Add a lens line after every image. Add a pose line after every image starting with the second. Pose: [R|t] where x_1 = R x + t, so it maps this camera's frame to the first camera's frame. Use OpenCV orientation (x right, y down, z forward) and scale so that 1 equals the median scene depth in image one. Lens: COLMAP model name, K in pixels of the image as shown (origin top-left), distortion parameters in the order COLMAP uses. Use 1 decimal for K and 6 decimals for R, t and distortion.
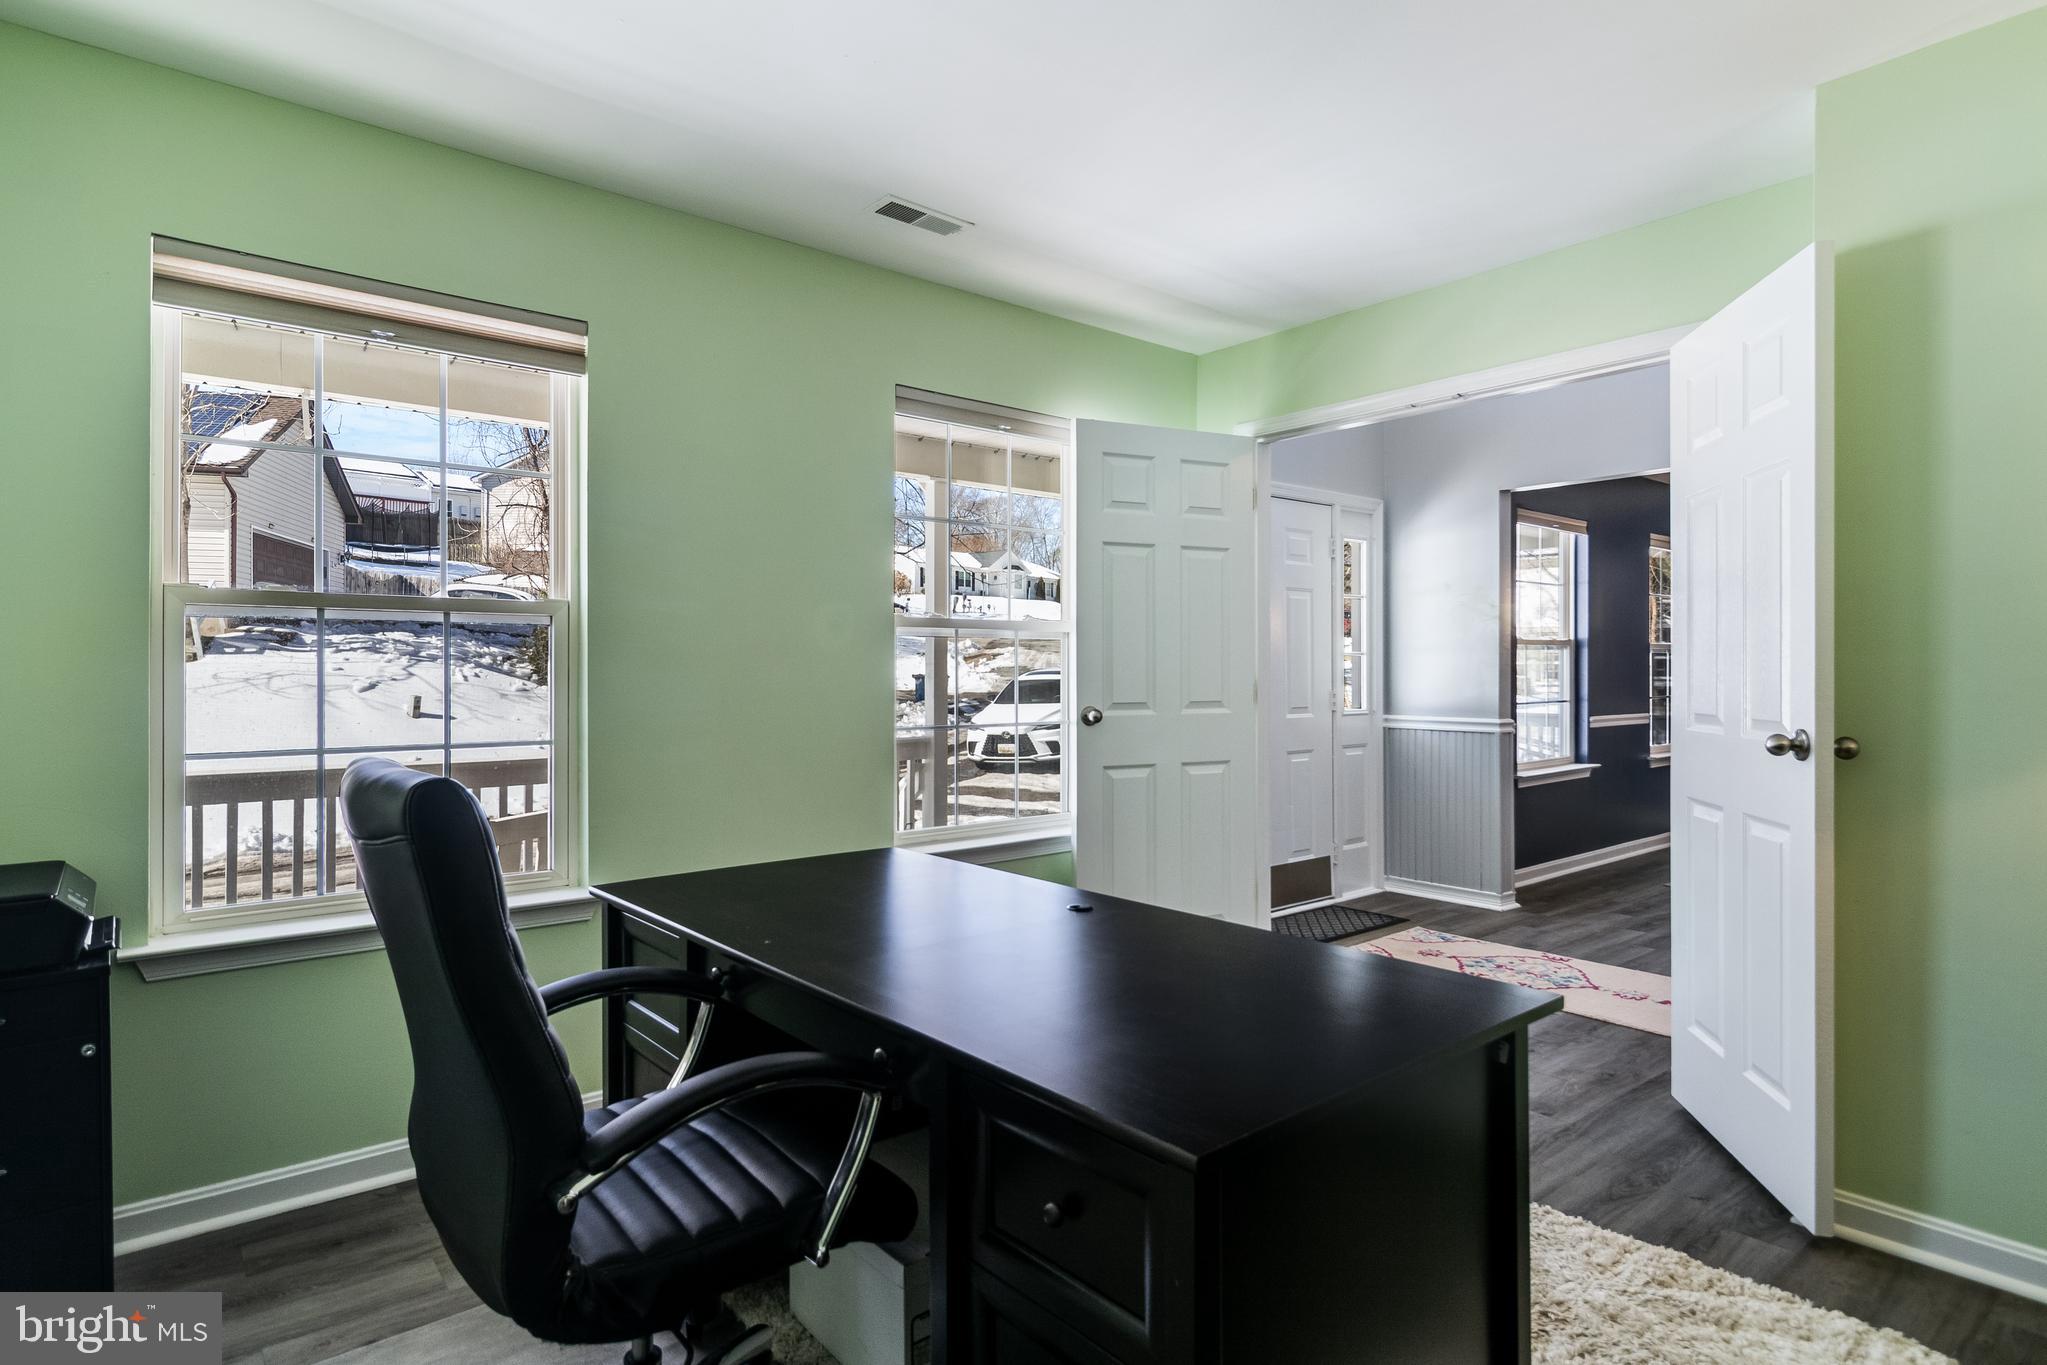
lens RADIAL K [[1157.7, 0, 1023.5], [0, 1157.7, 682.5], [0, 0, 1]] dist [0.004062, 0.000495]
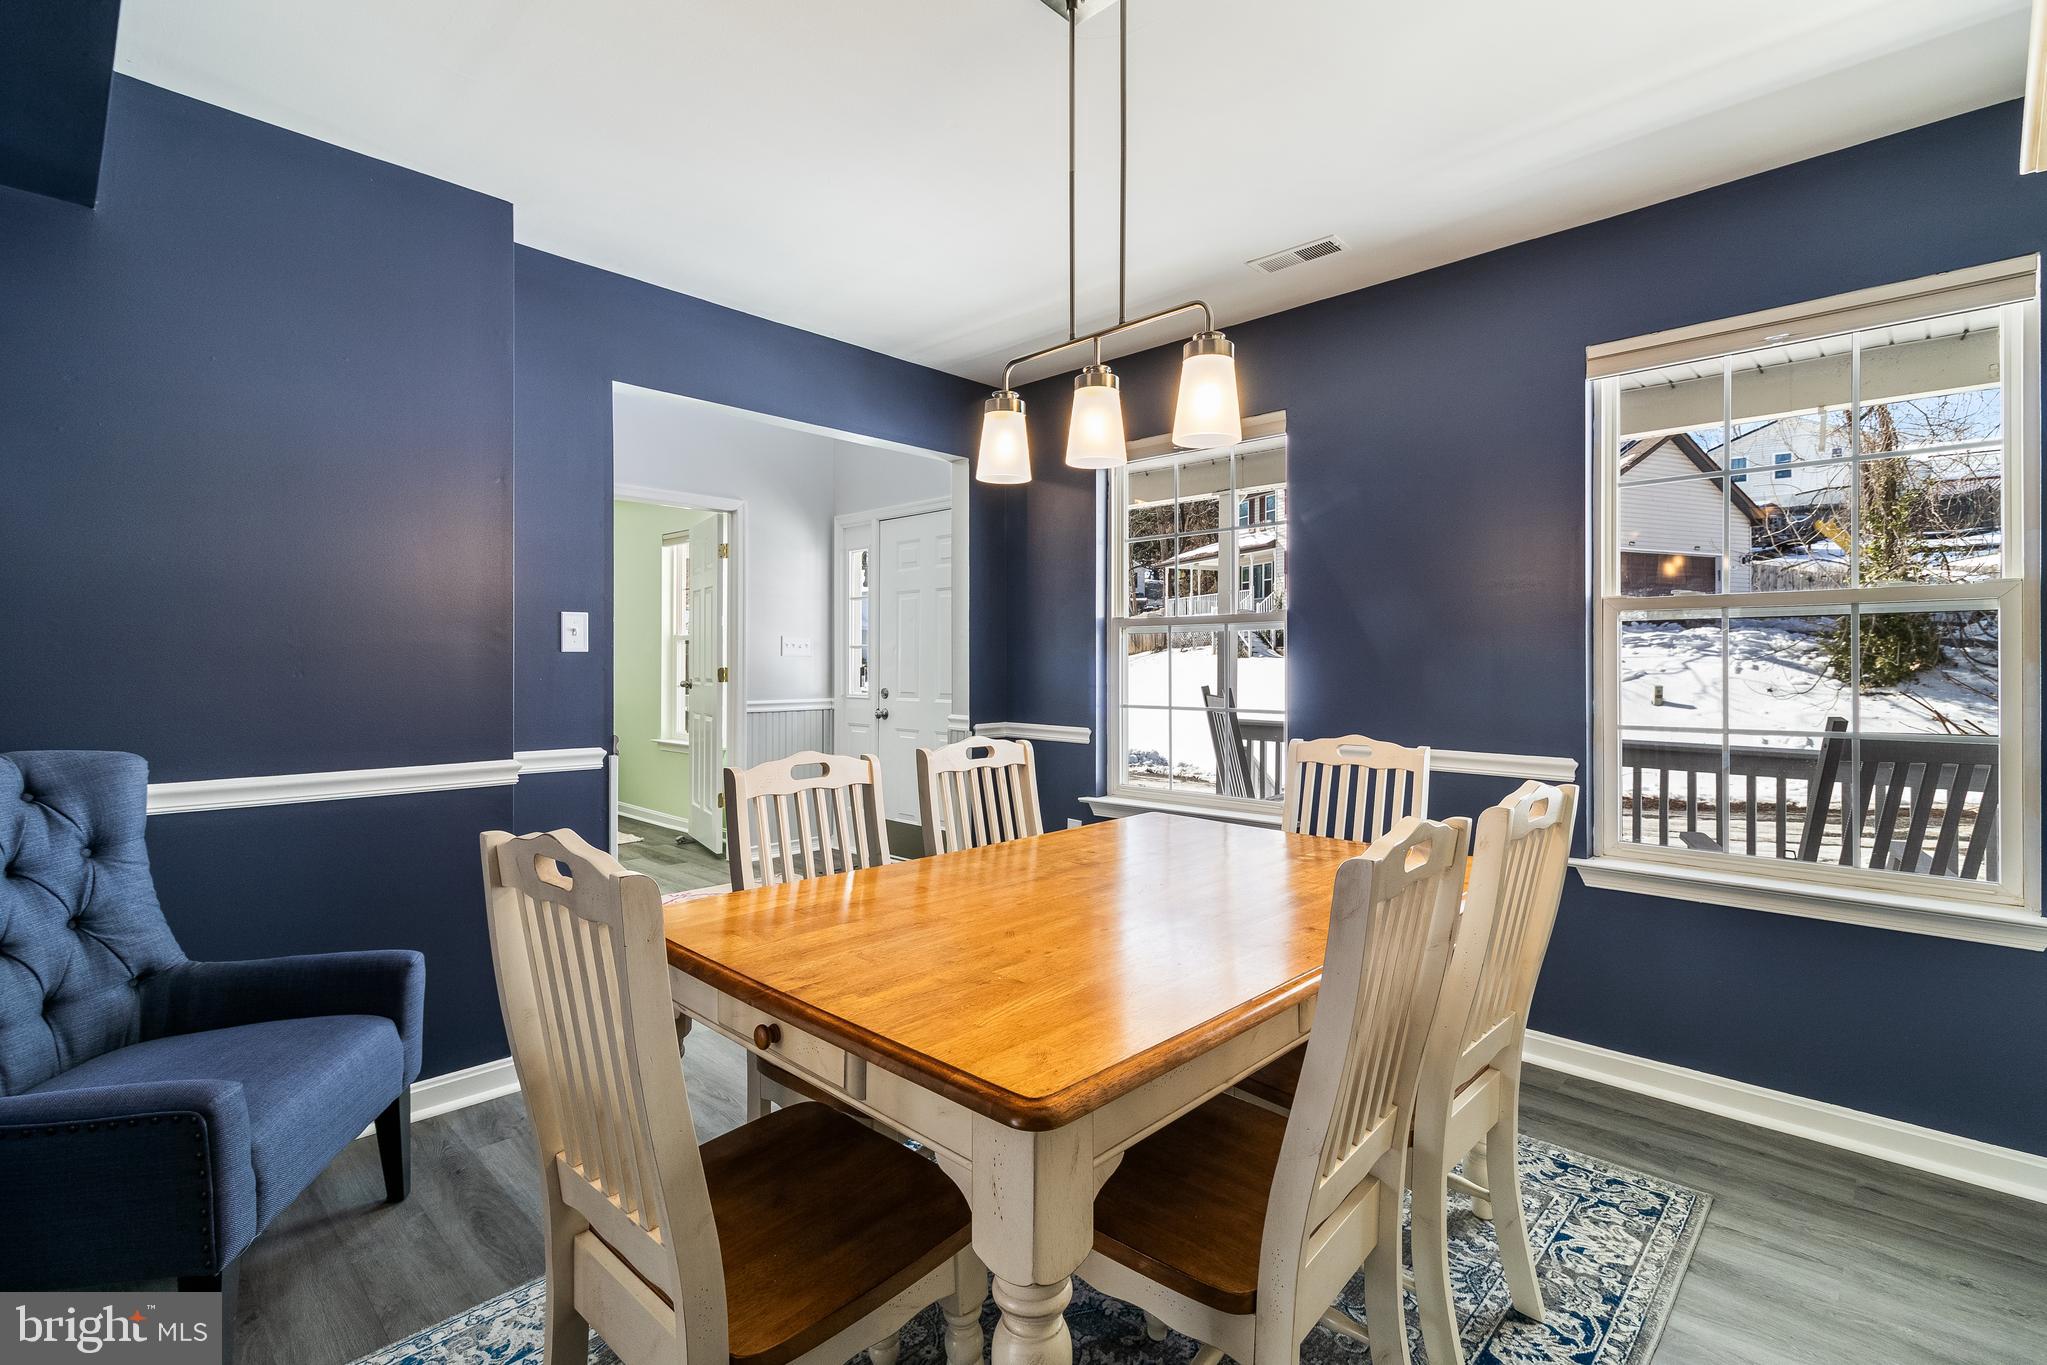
lens RADIAL K [[942.9, 0, 1031.8], [0, 942.9, 667.0], [0, 0, 1]] dist [0.002149, -0.000553]
pose [[0.098432, 0.007860, -0.995113, 0.307711], [-0.015222, 0.999864, 0.006392, -0.003072], [0.995027, 0.014519, 0.098538, 0.269484]]
